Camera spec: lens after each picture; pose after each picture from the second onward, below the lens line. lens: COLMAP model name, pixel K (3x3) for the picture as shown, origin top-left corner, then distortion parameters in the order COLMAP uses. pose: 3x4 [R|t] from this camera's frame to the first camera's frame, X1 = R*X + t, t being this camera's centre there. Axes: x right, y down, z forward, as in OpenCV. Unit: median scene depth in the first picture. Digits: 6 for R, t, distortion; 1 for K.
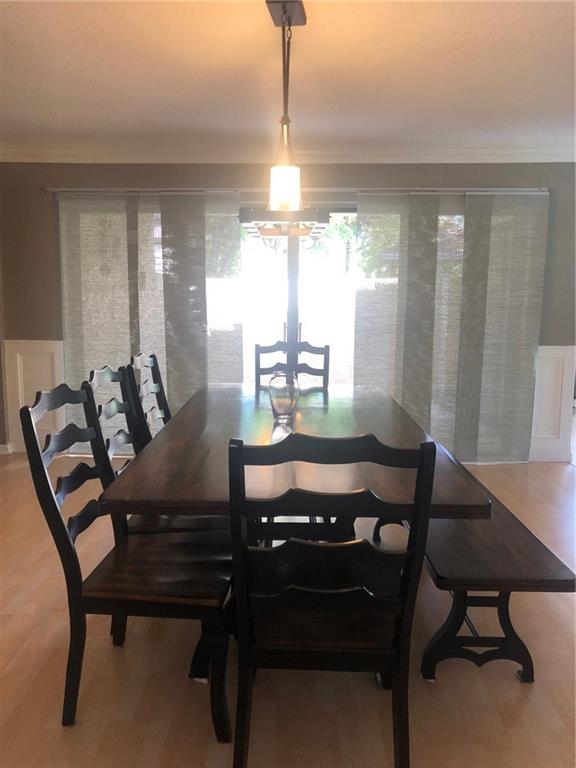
lens RADIAL K [[633.0, 0, 288.0], [0, 633.0, 384.0], [0, 0, 1]] dist [0.002716, -0.000293]
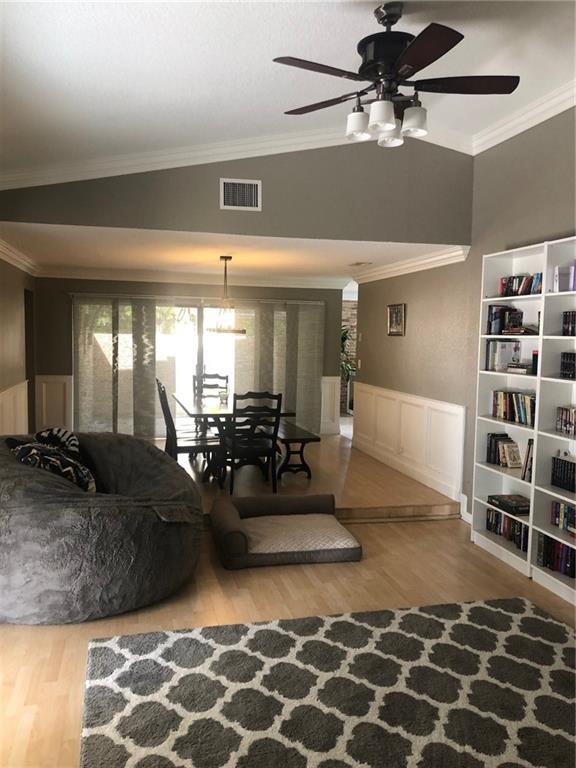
lens RADIAL K [[633.0, 0, 288.0], [0, 633.0, 384.0], [0, 0, 1]] dist [0.002716, -0.000293]
pose [[0.963174, -0.004156, 0.268847, -0.265483], [0.023001, 0.997489, -0.066983, 0.099573], [-0.267893, 0.070700, 0.960851, -0.945598]]
